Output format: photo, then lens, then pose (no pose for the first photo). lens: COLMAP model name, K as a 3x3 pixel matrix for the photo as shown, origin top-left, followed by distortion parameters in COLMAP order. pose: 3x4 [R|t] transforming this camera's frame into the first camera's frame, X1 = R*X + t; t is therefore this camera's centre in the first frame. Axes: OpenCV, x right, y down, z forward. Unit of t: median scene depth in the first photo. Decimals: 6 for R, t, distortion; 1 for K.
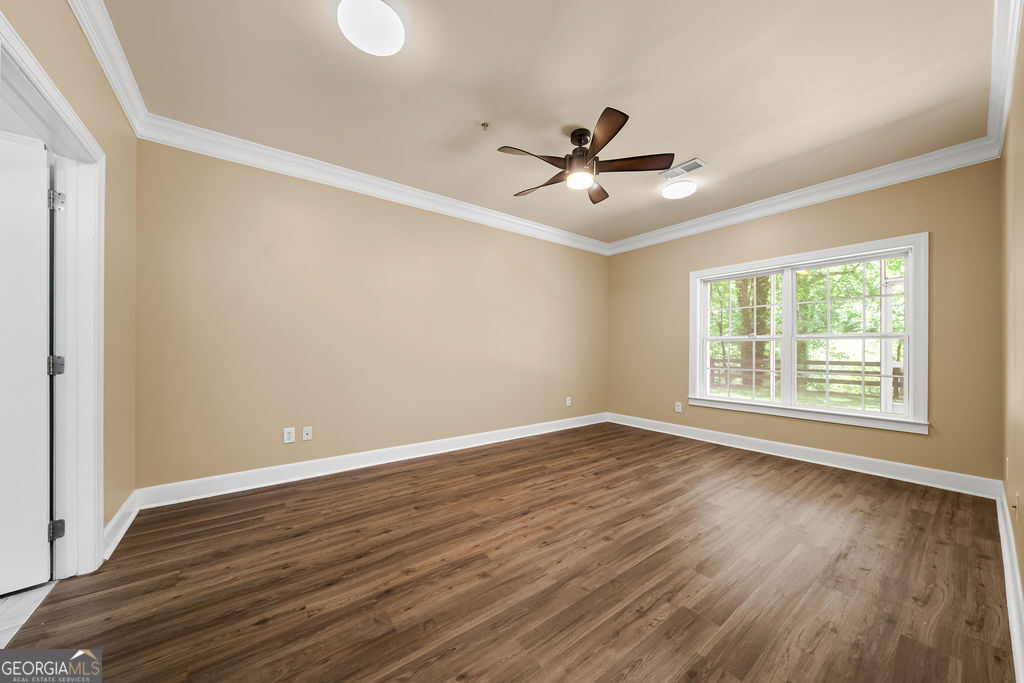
lens RADIAL K [[346.2, 0, 512.6], [0, 346.2, 351.3], [0, 0, 1]] dist [-0.000711, -0.000042]
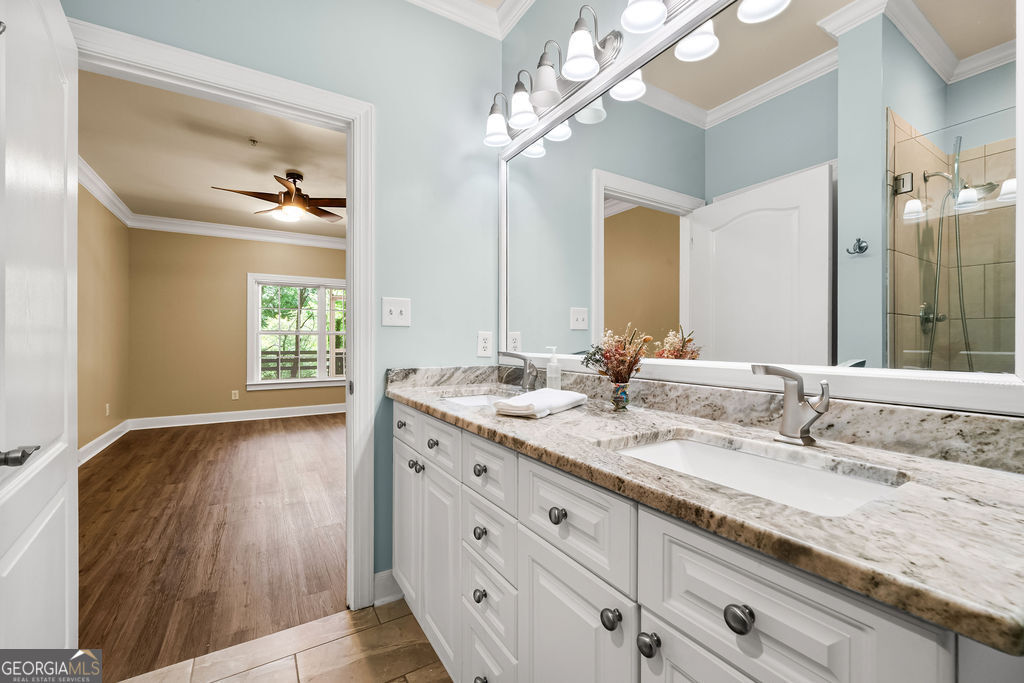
lens RADIAL K [[411.8, 0, 510.9], [0, 411.8, 348.6], [0, 0, 1]] dist [-0.000848, -0.000010]
pose [[0.087256, -0.016333, 0.996052, -1.276908], [0.003944, 0.999863, 0.016050, -0.001041], [-0.996178, 0.002528, 0.087308, 0.058275]]
